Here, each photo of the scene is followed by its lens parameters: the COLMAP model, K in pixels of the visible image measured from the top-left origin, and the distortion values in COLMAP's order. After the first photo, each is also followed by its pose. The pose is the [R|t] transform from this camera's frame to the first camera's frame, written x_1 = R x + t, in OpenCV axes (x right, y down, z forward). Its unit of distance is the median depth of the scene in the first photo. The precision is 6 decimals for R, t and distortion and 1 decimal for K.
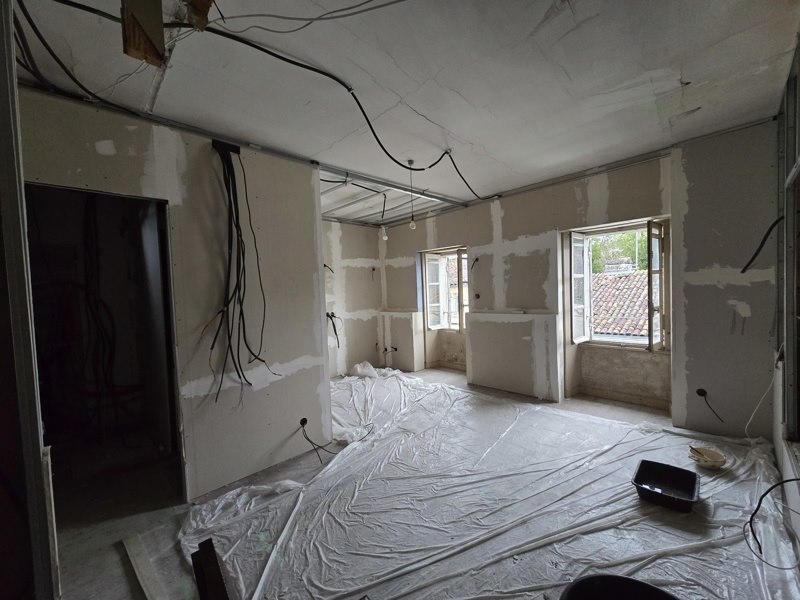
lens RADIAL K [[325.6, 0, 399.8], [0, 325.6, 304.2], [0, 0, 1]] dist [-0.002852, -0.000293]
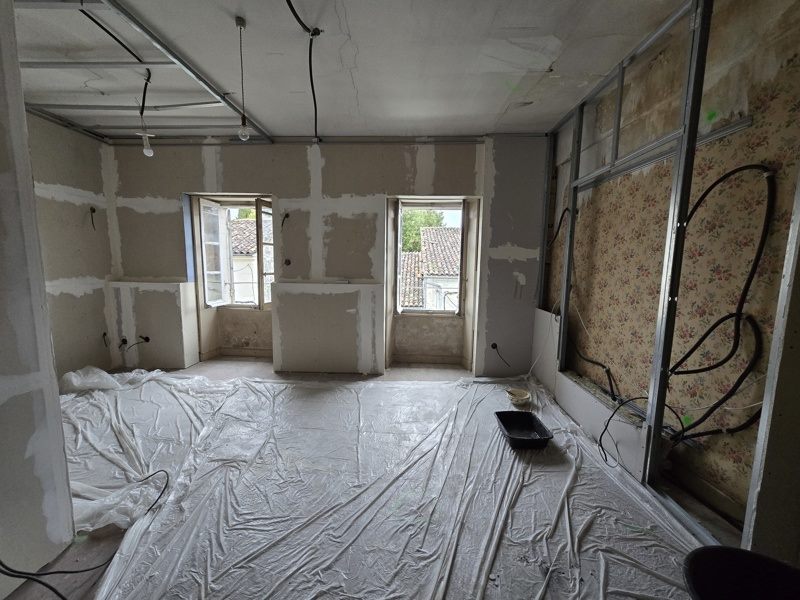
lens RADIAL K [[325.6, 0, 399.8], [0, 325.6, 304.2], [0, 0, 1]] dist [-0.002852, -0.000293]
pose [[0.716903, -0.034518, 0.696318, -0.136496], [-0.015311, 0.997753, 0.065224, 0.024352], [-0.697005, -0.057420, 0.714764, 0.251970]]
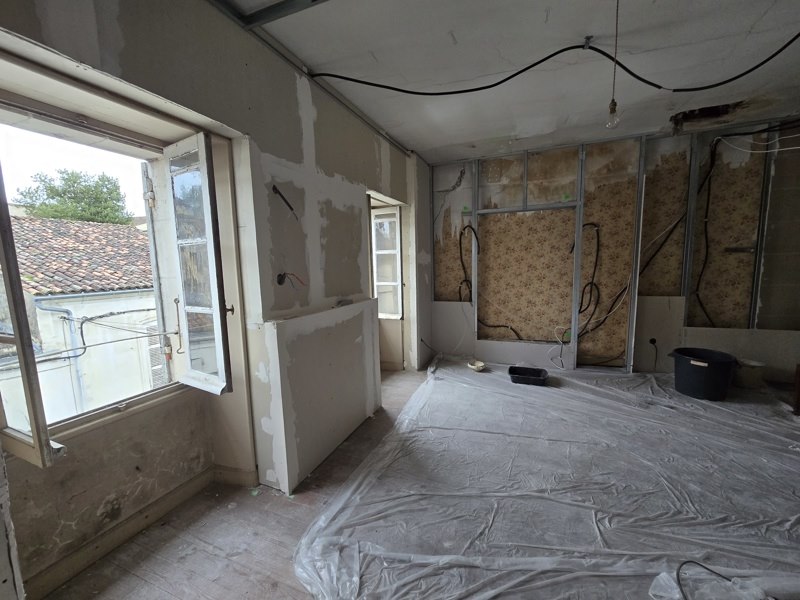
lens RADIAL K [[325.6, 0, 399.8], [0, 325.6, 304.2], [0, 0, 1]] dist [-0.002852, -0.000293]
pose [[-0.406589, -0.061770, 0.911521, -0.226199], [0.079599, 0.991523, 0.102696, -0.025172], [-0.910137, 0.114311, -0.398226, 1.131402]]
